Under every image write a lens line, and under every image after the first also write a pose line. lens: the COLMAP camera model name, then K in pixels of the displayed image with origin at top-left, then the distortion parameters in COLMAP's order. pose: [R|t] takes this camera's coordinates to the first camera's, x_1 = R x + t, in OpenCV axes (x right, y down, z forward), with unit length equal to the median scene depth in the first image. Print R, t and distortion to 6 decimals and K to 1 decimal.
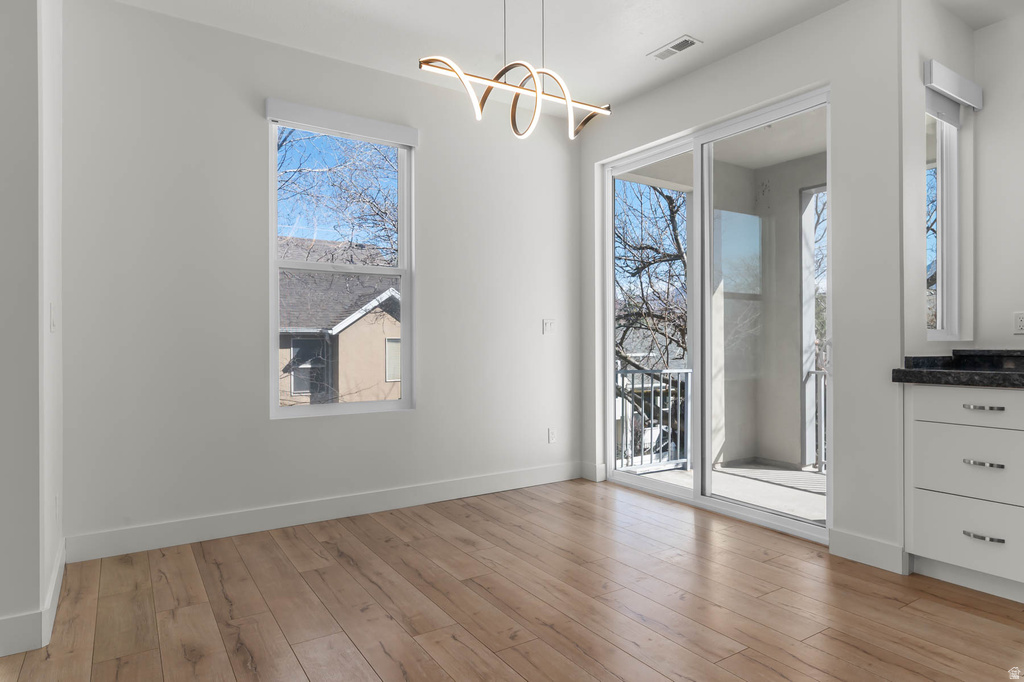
lens RADIAL K [[594.8, 0, 516.5], [0, 594.8, 342.1], [0, 0, 1]] dist [-0.002193, 0.001239]
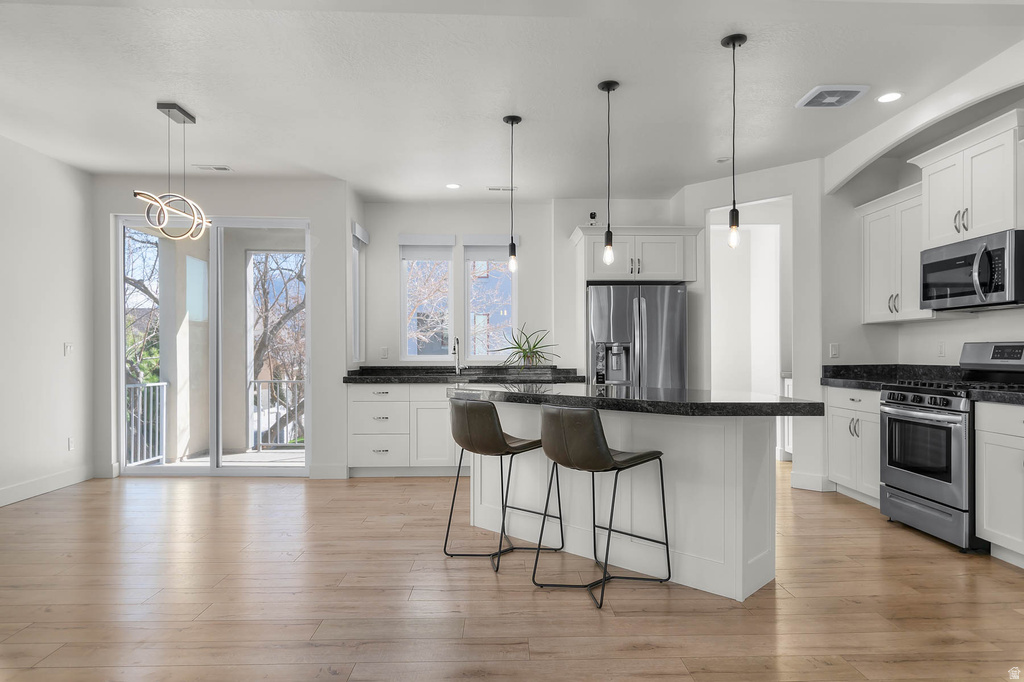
lens RADIAL K [[614.1, 0, 521.8], [0, 614.1, 359.9], [0, 0, 1]] dist [0.001628, 0.001302]
pose [[0.523961, -0.005978, 0.851721, -0.723670], [-0.004457, 0.999942, 0.009761, -0.030804], [-0.851731, -0.008910, 0.523904, -0.530849]]
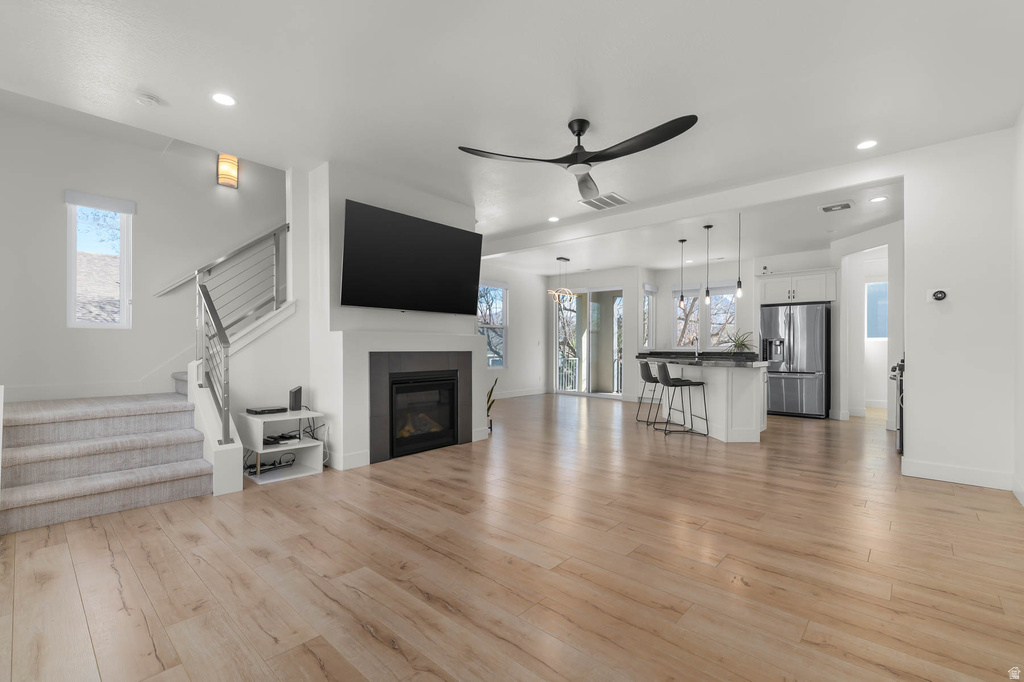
lens RADIAL K [[443.2, 0, 515.0], [0, 443.2, 349.7], [0, 0, 1]] dist [0.001866, 0.000143]
pose [[0.968529, 0.009072, 0.248737, -0.937476], [-0.010645, 0.999931, 0.004979, -0.004055], [-0.248674, -0.007470, 0.968558, -1.745730]]
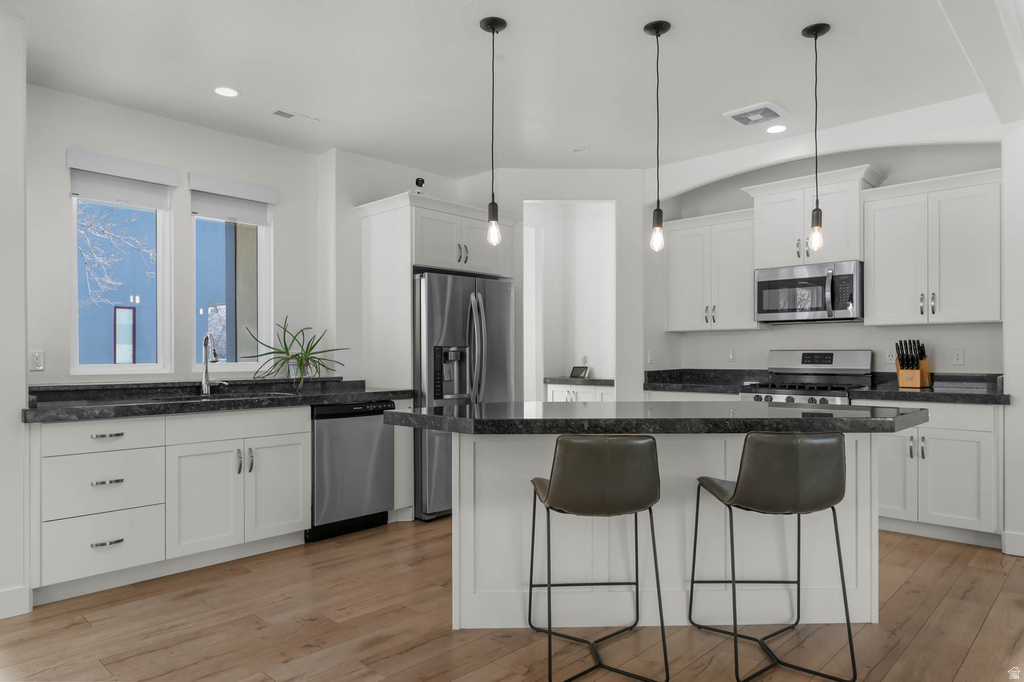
lens RADIAL K [[645.9, 0, 517.9], [0, 645.9, 352.5], [0, 0, 1]] dist [0.001040, 0.006824]
pose [[-0.229897, 0.010527, 0.973158, -0.546209], [-0.000450, 0.999940, -0.010923, -0.034972], [-0.973215, -0.002949, -0.229878, 0.392430]]
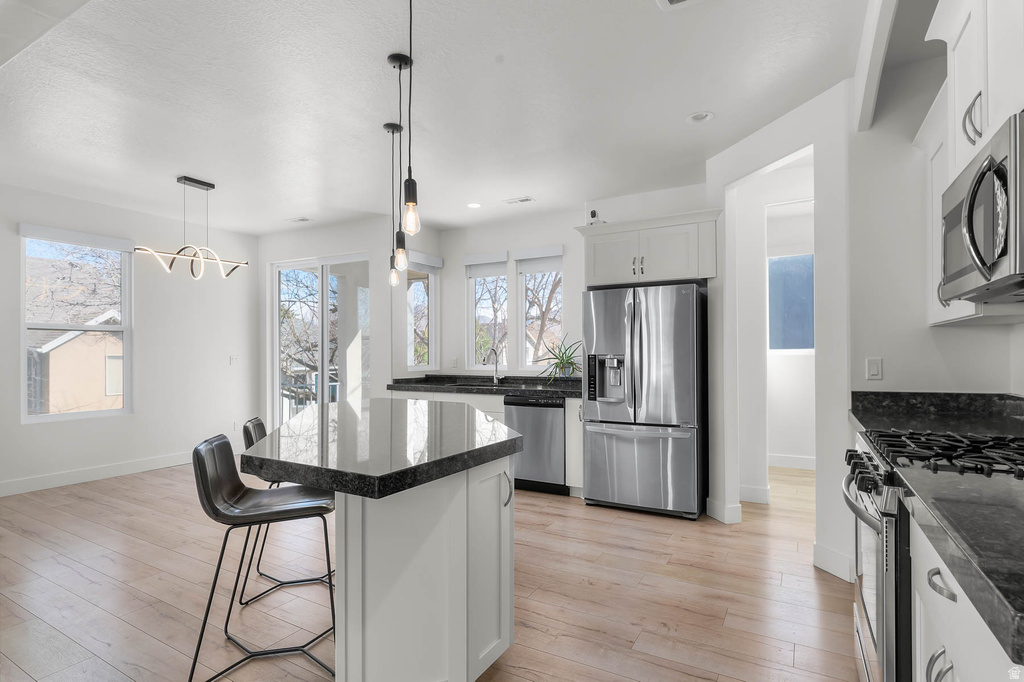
lens RADIAL K [[506.4, 0, 521.5], [0, 506.4, 353.9], [0, 0, 1]] dist [-0.001980, -0.000537]
pose [[0.889198, 0.001513, 0.457521, 0.172246], [-0.002688, 0.999995, 0.001917, -0.069511], [-0.457516, -0.002934, 0.889197, -0.883394]]
